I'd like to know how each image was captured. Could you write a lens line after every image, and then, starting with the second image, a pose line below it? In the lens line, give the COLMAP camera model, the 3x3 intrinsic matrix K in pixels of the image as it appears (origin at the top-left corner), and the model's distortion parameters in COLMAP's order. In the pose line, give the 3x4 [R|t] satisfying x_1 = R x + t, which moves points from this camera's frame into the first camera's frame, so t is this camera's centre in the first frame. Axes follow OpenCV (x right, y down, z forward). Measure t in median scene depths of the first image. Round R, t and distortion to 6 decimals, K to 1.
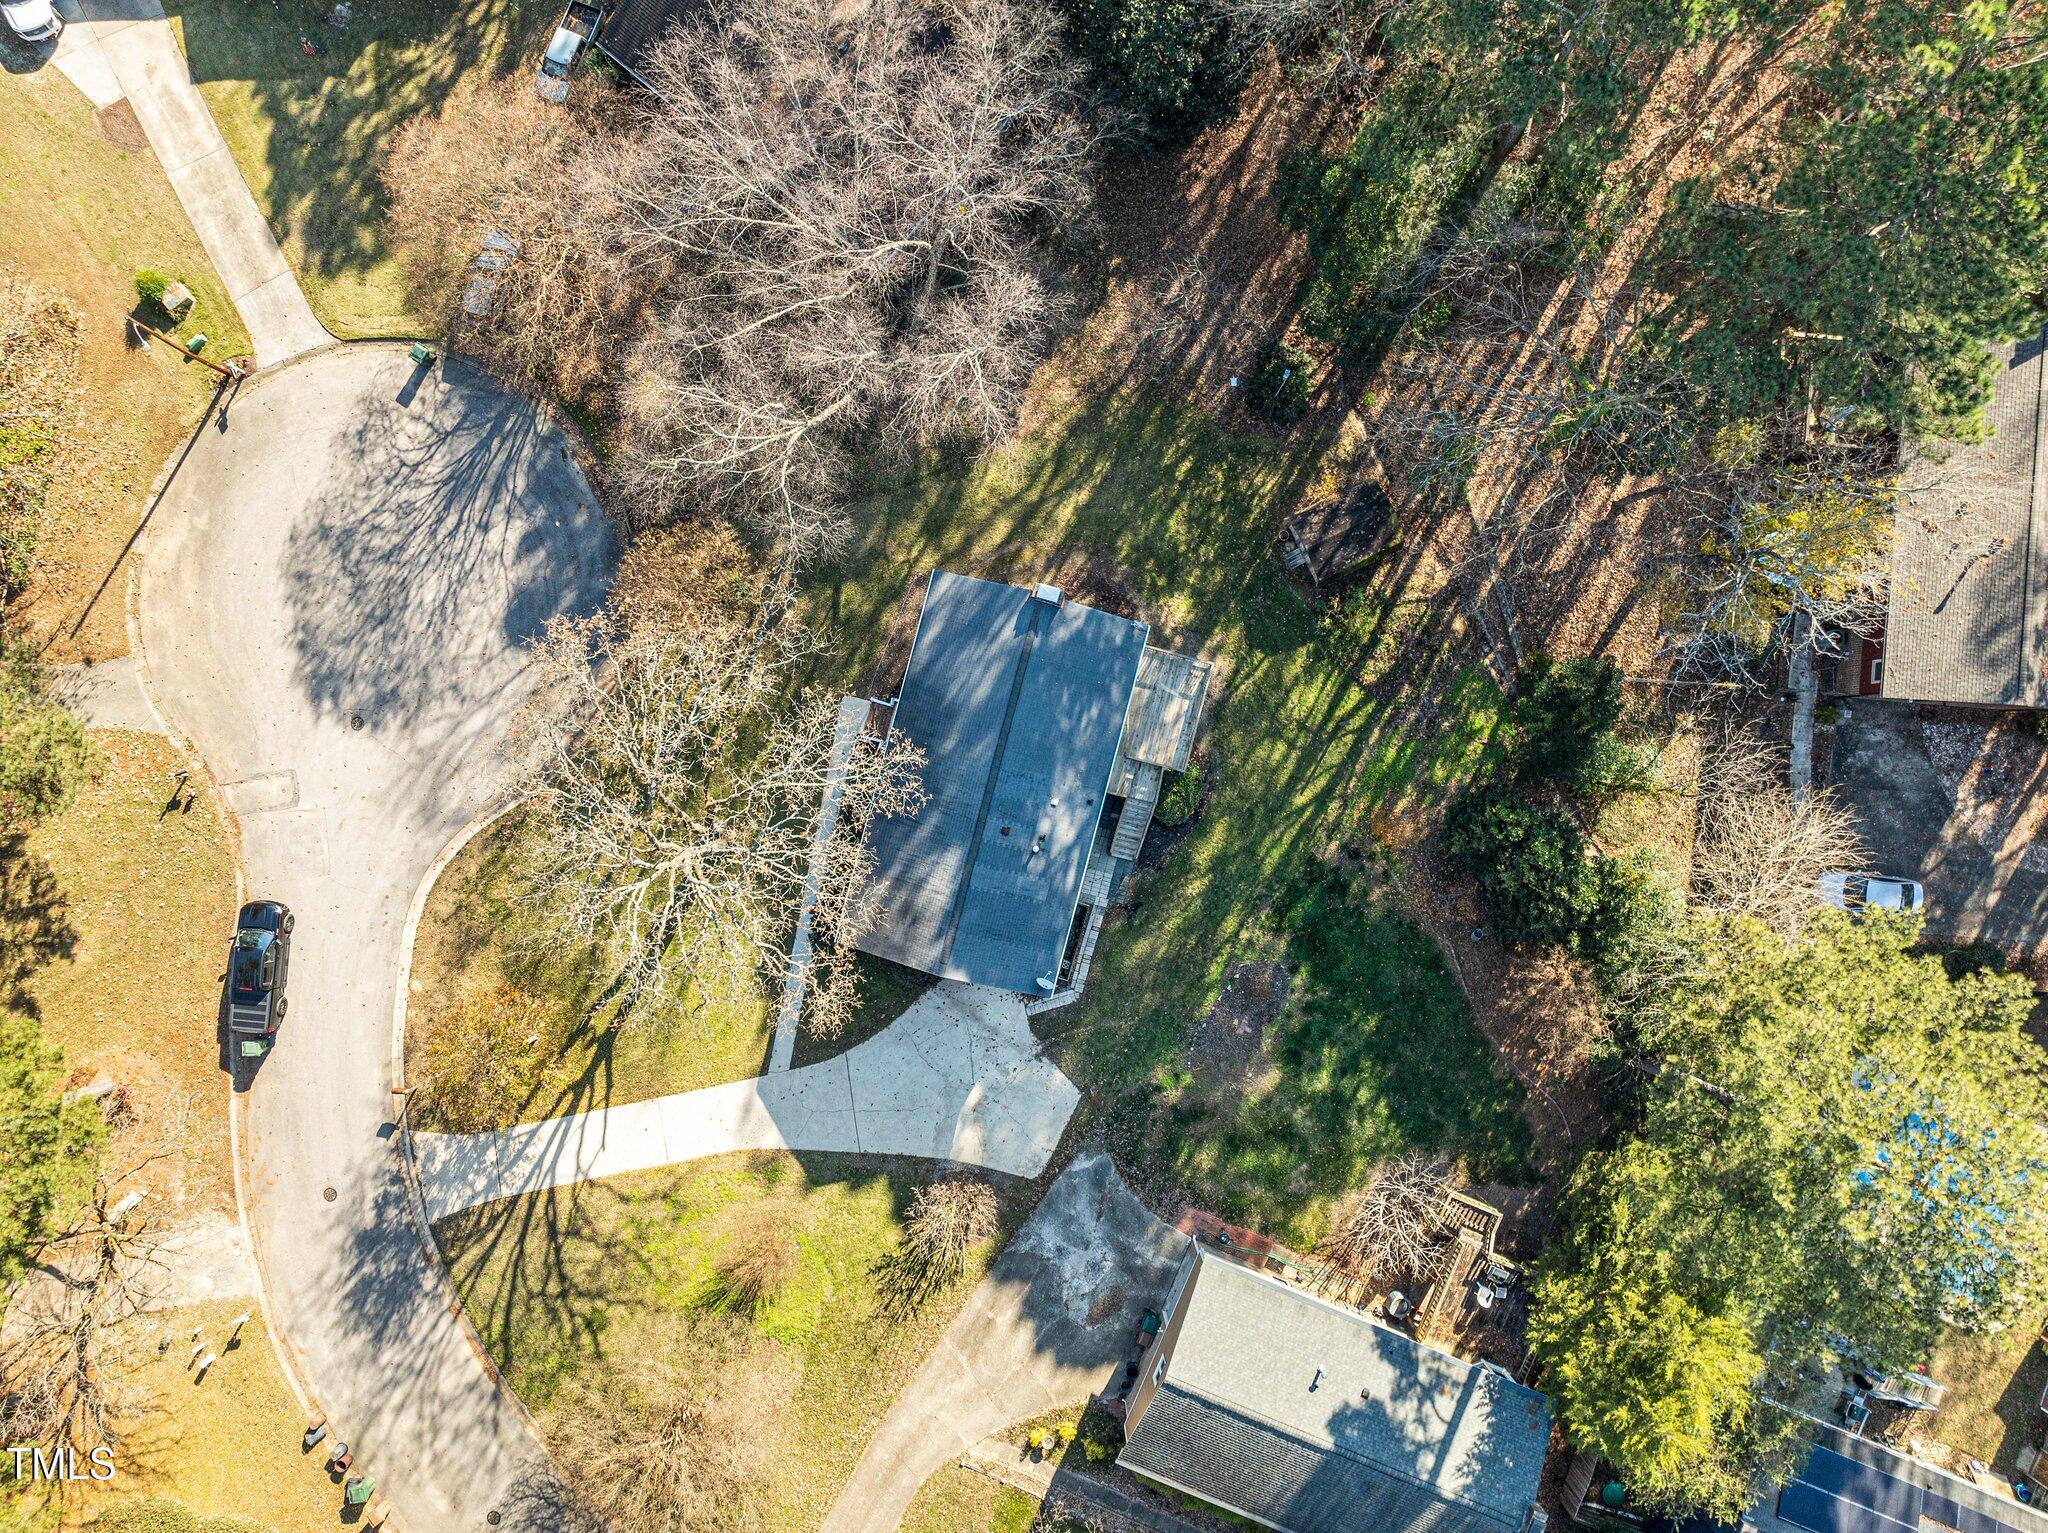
lens RADIAL K [[1429.6, 0, 1023.1], [0, 1429.6, 763.4], [0, 0, 1]] dist [-0.054577, 0.005582]
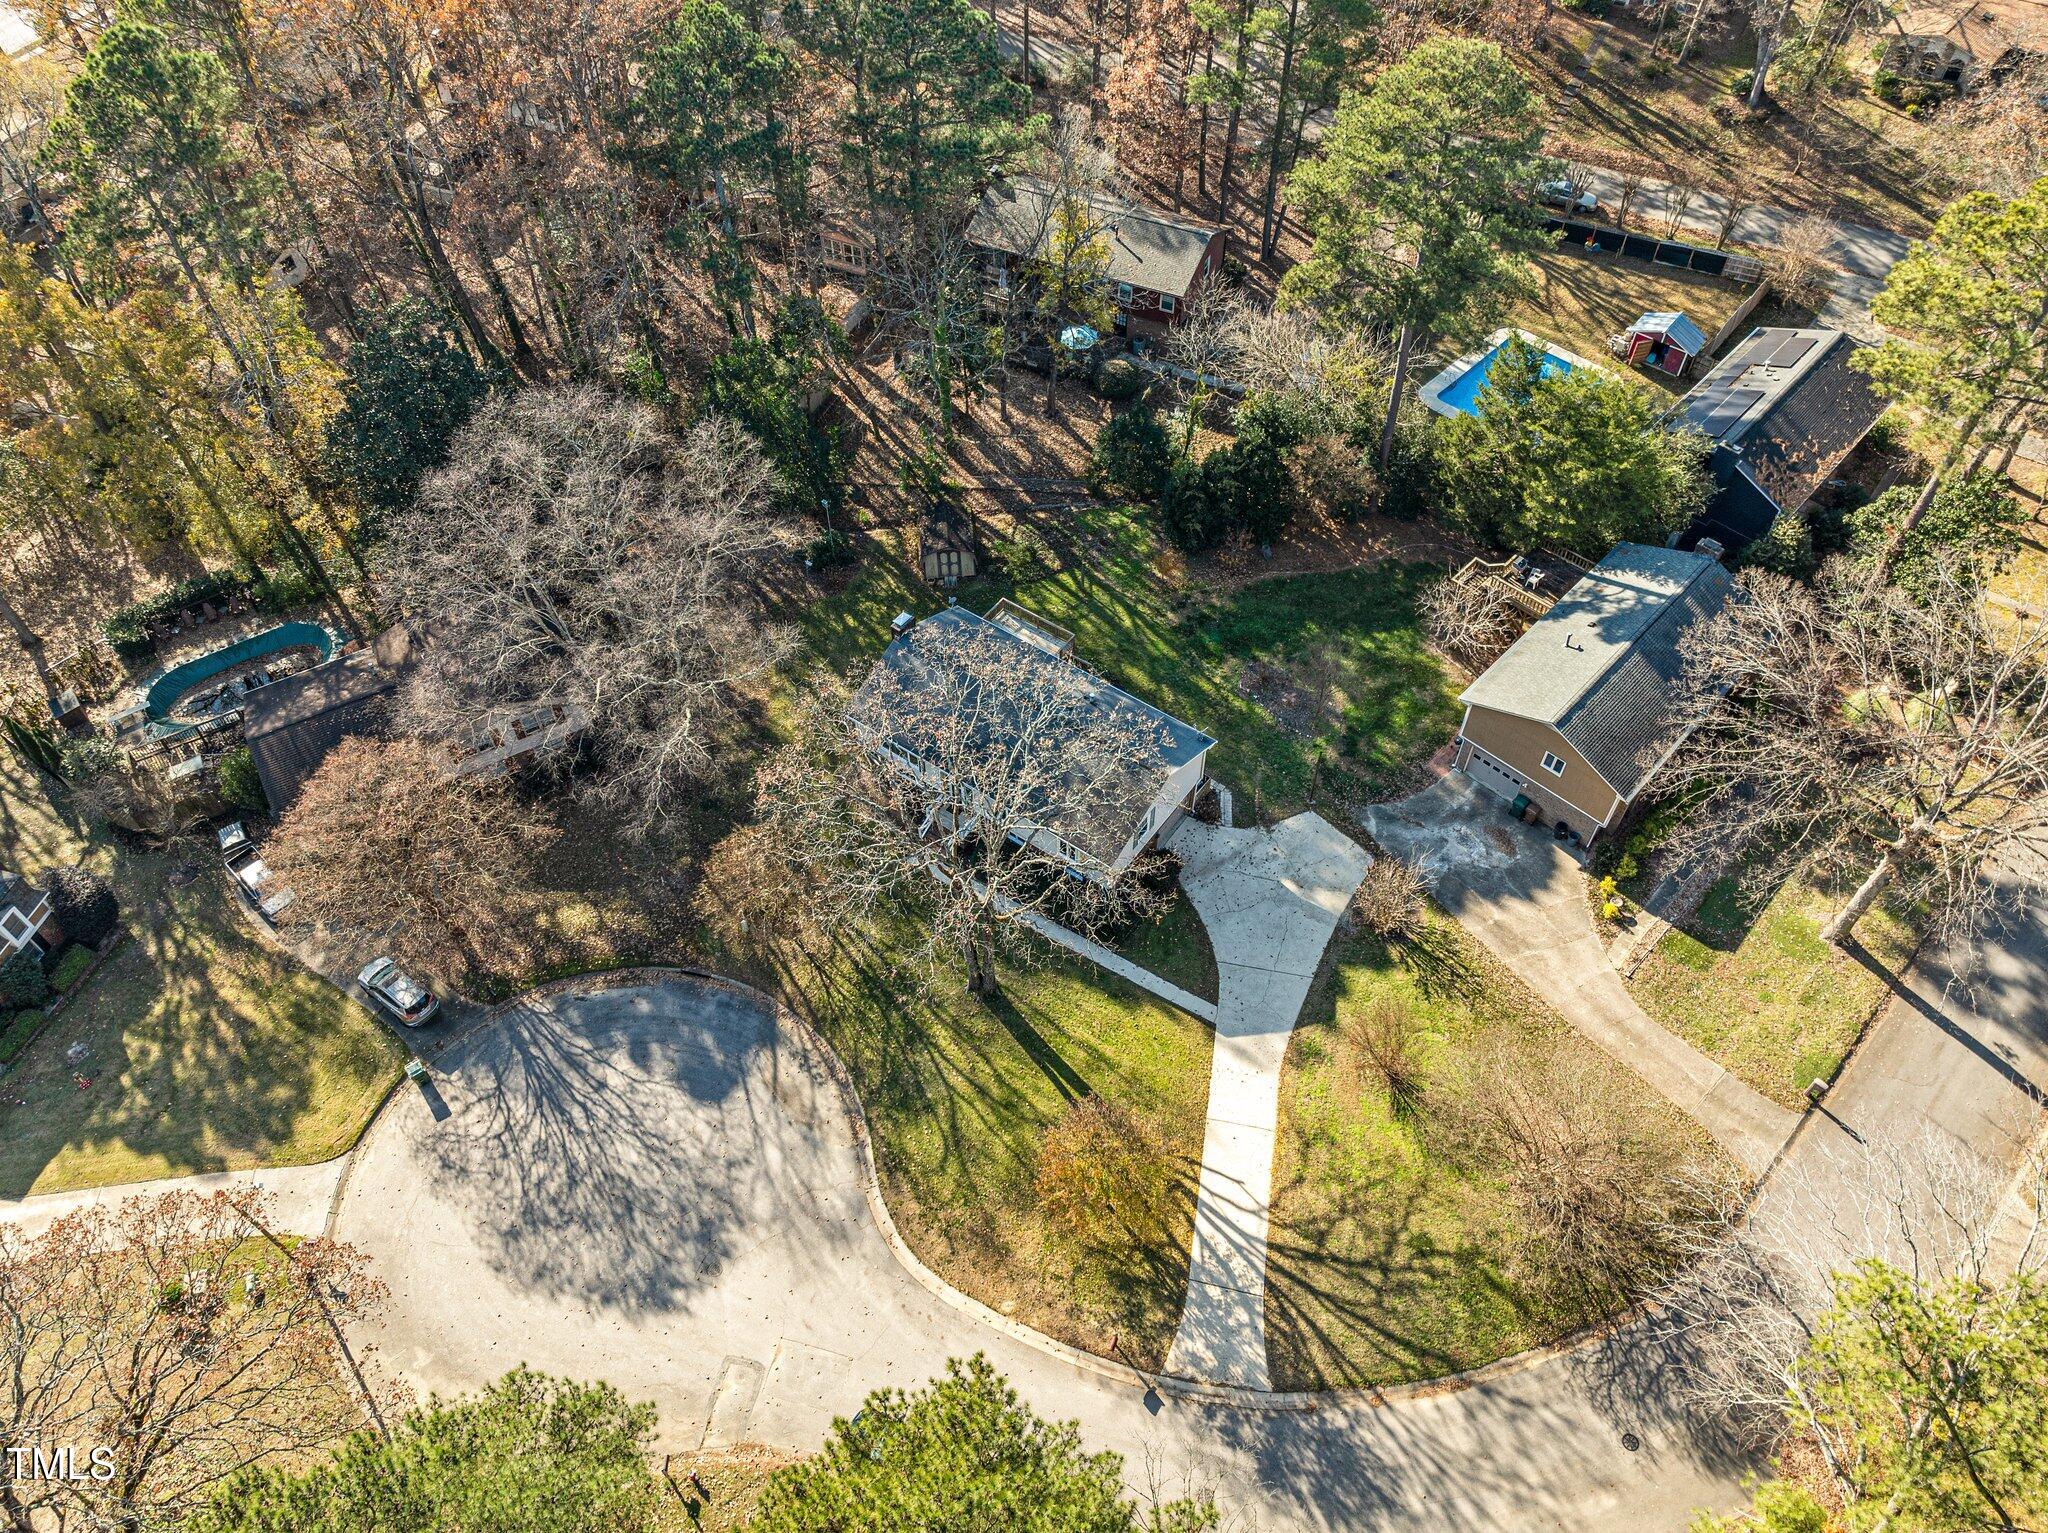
lens RADIAL K [[1426.4, 0, 1028.8], [0, 1426.4, 765.5], [0, 0, 1]] dist [-0.045747, -0.008646]
pose [[0.359324, -0.731265, 0.579774, -0.684348], [0.933209, 0.283361, -0.220969, 0.267189], [-0.002698, 0.620450, 0.784241, 0.087135]]
